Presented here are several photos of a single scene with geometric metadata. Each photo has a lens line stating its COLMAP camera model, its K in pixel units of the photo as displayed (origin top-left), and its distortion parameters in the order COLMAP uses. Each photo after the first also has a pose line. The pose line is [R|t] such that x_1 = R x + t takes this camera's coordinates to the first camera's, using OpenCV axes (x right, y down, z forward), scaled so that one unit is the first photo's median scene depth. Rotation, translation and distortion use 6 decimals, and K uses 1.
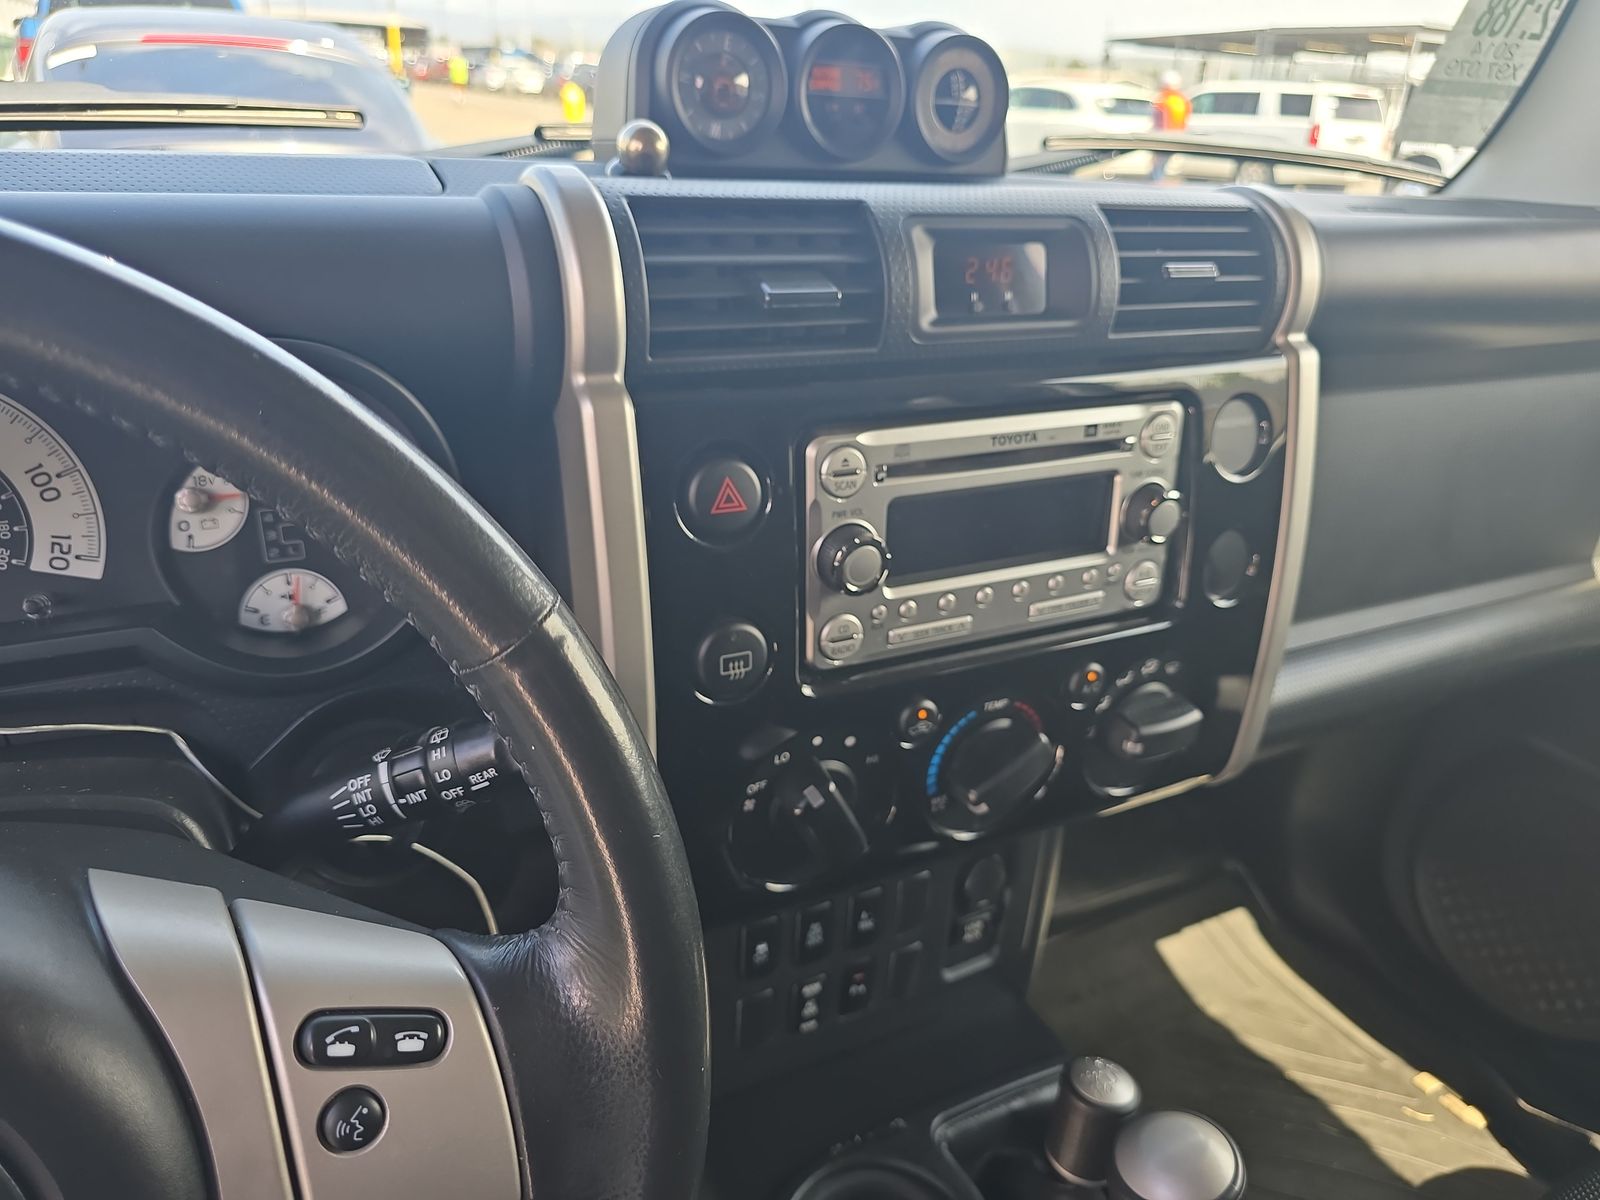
lens RADIAL K [[1113.4, 0, 793.9], [0, 1113.4, 606.6], [0, 0, 1]] dist [0.028768, -0.031077]
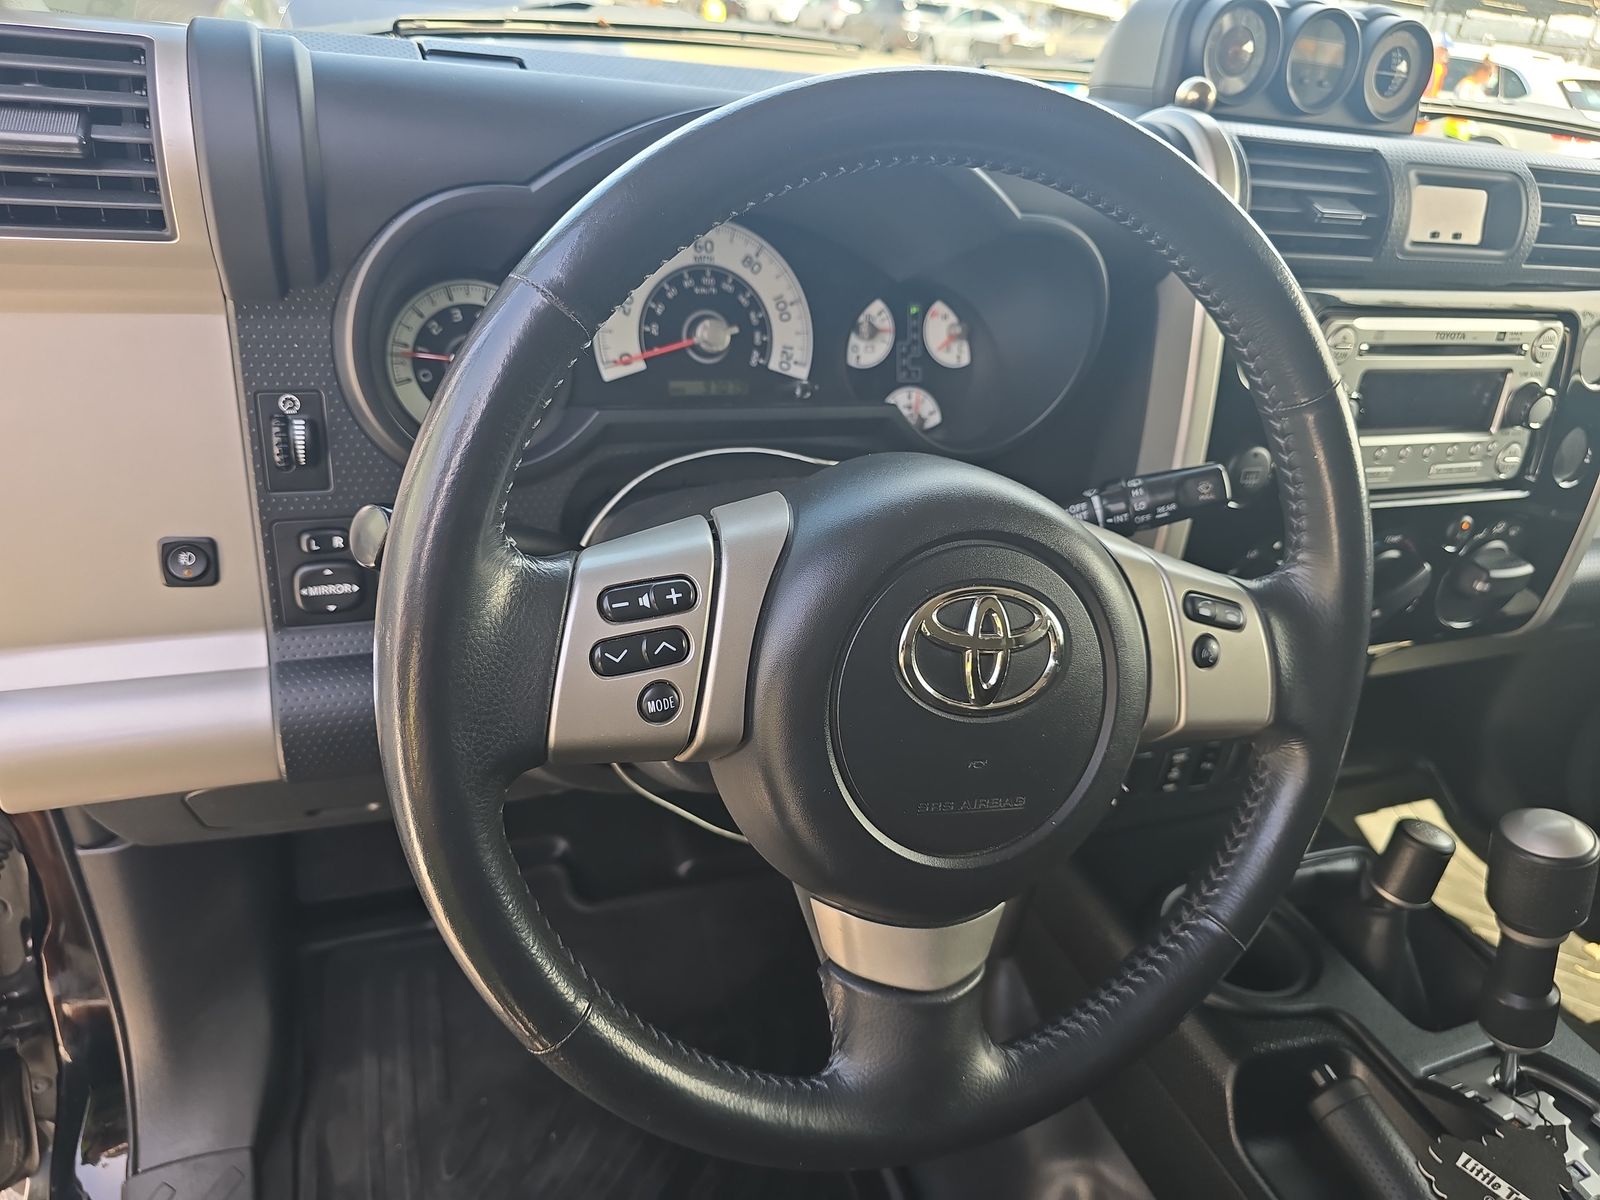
lens RADIAL K [[1113.4, 0, 815.4], [0, 1113.4, 601.0], [0, 0, 1]] dist [0.028768, -0.031077]
pose [[0.993615, 0.097348, -0.057033, -0.445285], [-0.094072, 0.993900, 0.057565, 0.158296], [0.062289, -0.051833, 0.996711, -0.404925]]
